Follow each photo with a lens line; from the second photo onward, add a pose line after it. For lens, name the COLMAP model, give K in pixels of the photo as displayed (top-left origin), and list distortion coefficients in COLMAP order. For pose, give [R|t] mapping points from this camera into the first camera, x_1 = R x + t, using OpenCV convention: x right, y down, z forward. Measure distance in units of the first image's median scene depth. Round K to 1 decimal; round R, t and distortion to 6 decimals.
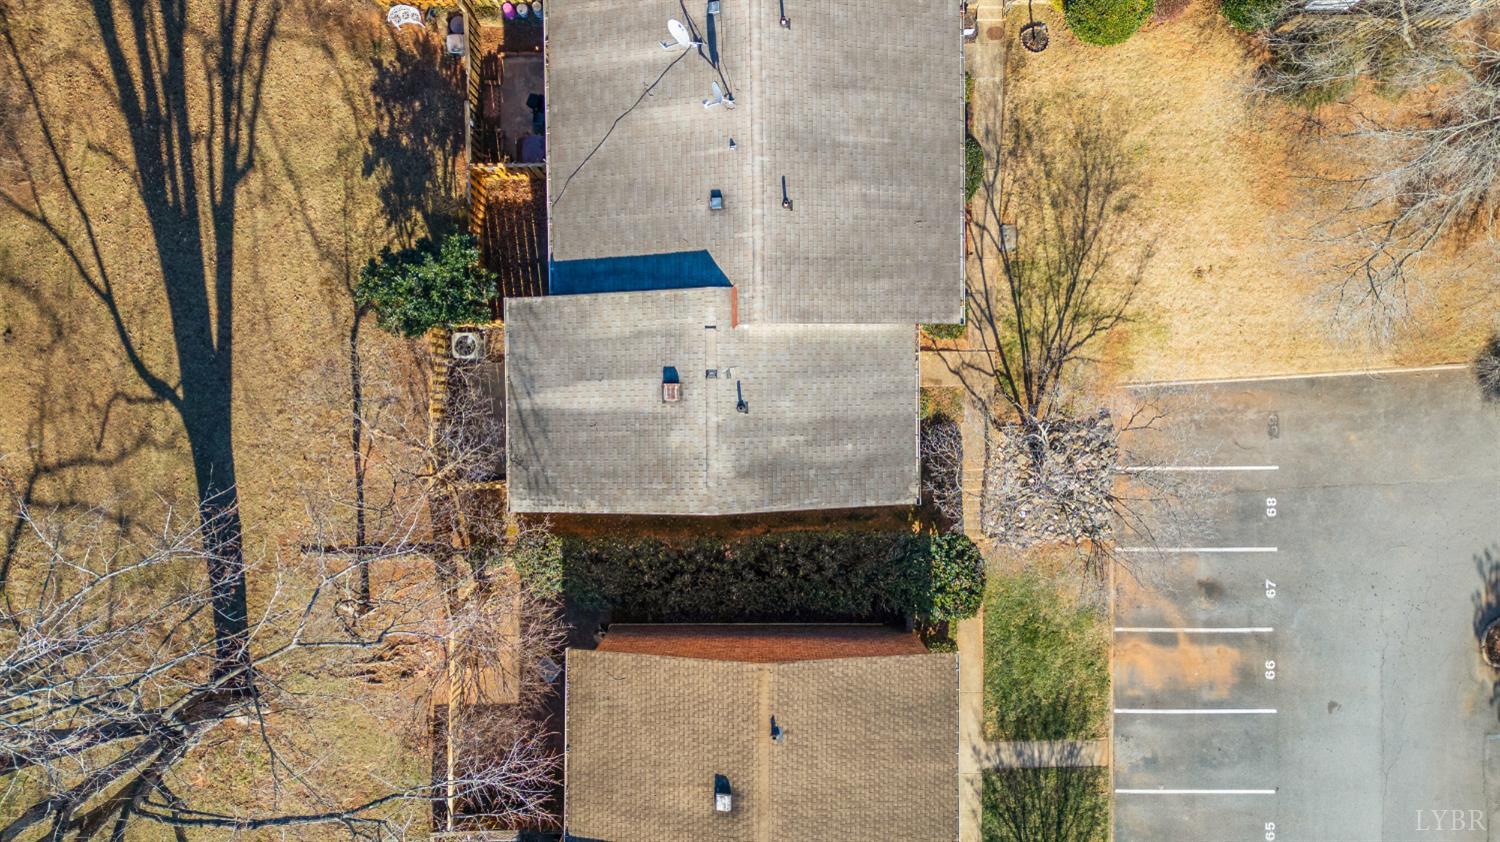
lens RADIAL K [[1043.8, 0, 750.0], [0, 1043.8, 421.0], [0, 0, 1]] dist [0.072563, -0.074880]
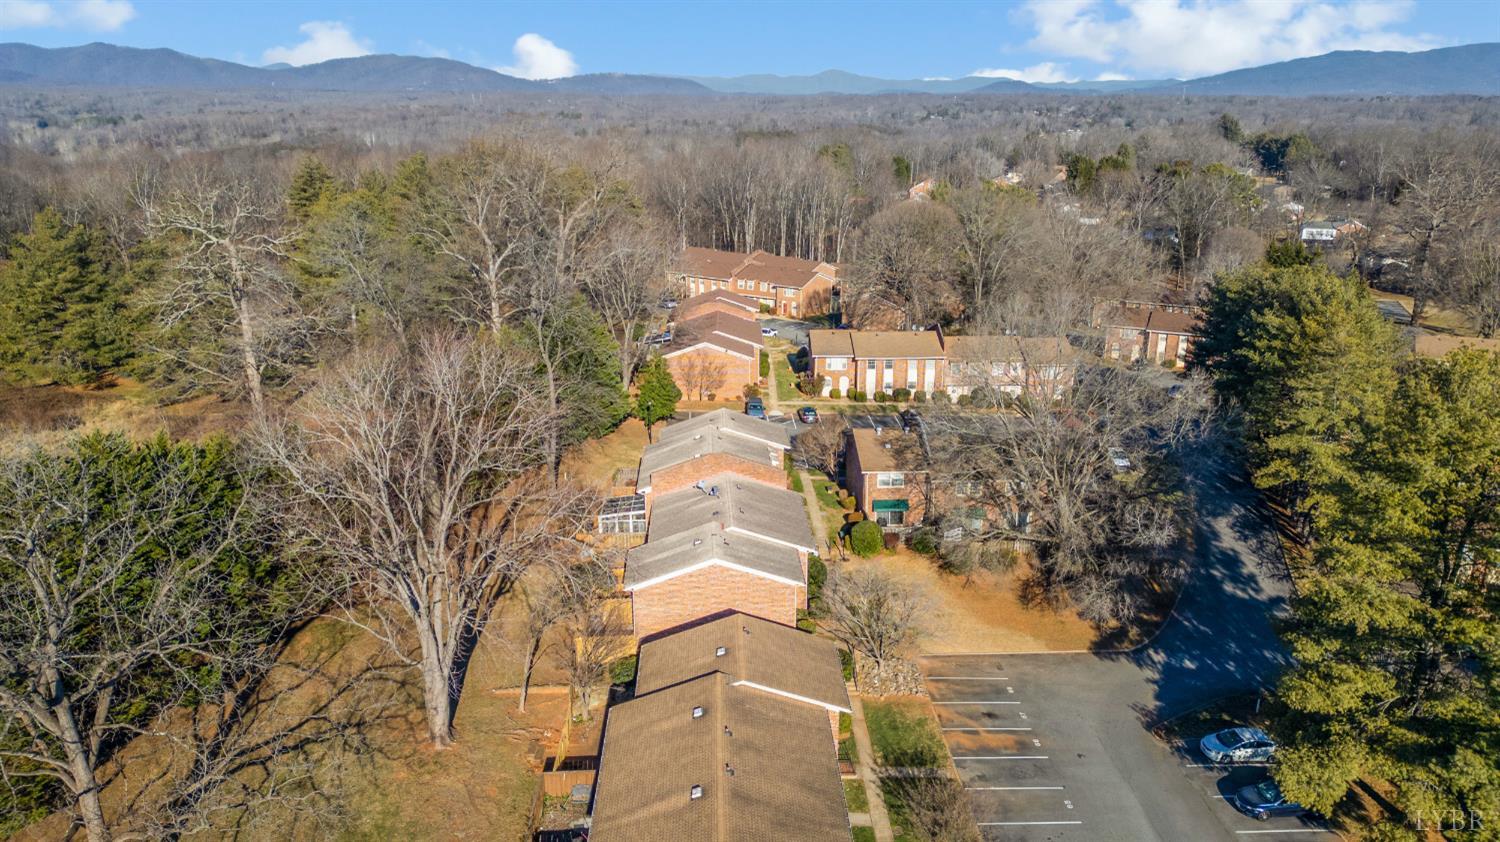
lens RADIAL K [[1043.8, 0, 750.0], [0, 1043.8, 421.0], [0, 0, 1]] dist [0.072563, -0.074880]
pose [[0.999285, -0.011984, 0.035866, -0.029479], [0.037783, 0.277289, -0.960043, 1.721965], [0.001560, 0.960712, 0.277544, 0.022719]]
